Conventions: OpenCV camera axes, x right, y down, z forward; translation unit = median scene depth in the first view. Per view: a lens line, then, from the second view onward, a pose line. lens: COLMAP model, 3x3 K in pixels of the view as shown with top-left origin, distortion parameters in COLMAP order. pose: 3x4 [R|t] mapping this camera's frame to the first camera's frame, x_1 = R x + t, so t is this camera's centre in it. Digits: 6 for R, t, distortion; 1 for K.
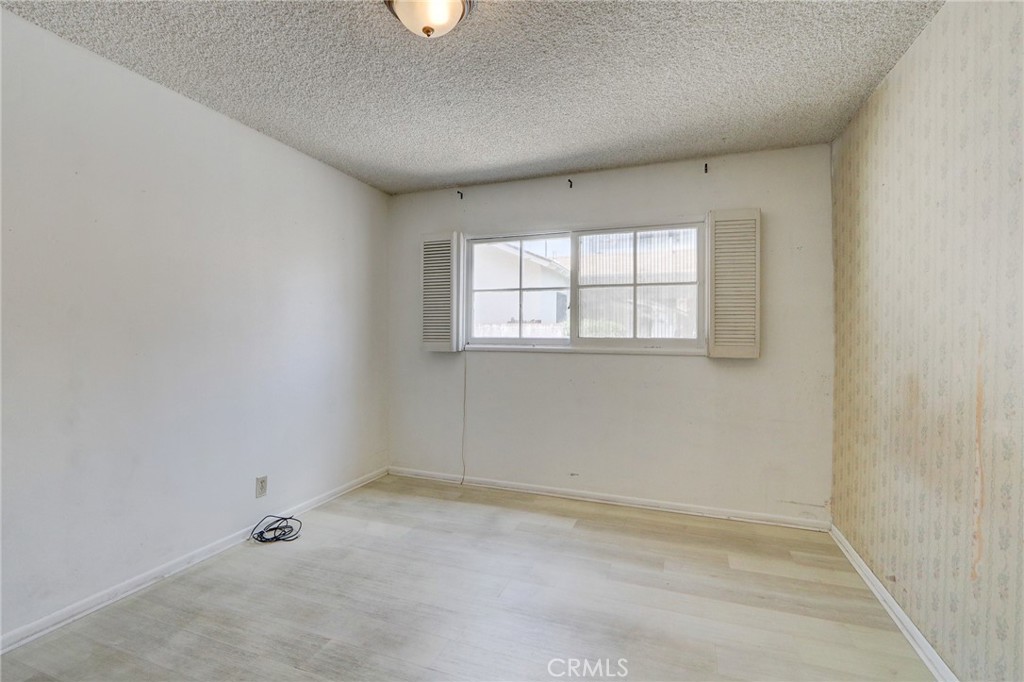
lens RADIAL K [[475.4, 0, 494.3], [0, 475.4, 333.3], [0, 0, 1]] dist [-0.017816, 0.002718]
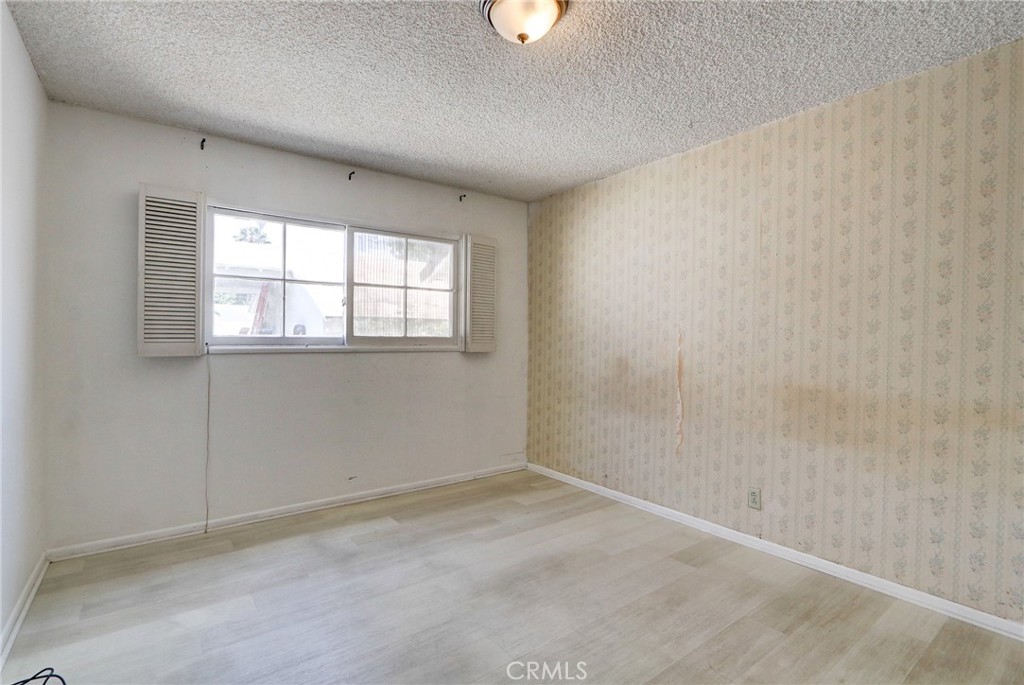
lens RADIAL K [[475.4, 0, 494.3], [0, 475.4, 334.8], [0, 0, 1]] dist [-0.017816, 0.002718]
pose [[0.537208, 0.001446, 0.843449, -0.550129], [-0.007915, 0.999963, 0.003327, 0.000614], [-0.843413, -0.008463, 0.537199, 0.268546]]
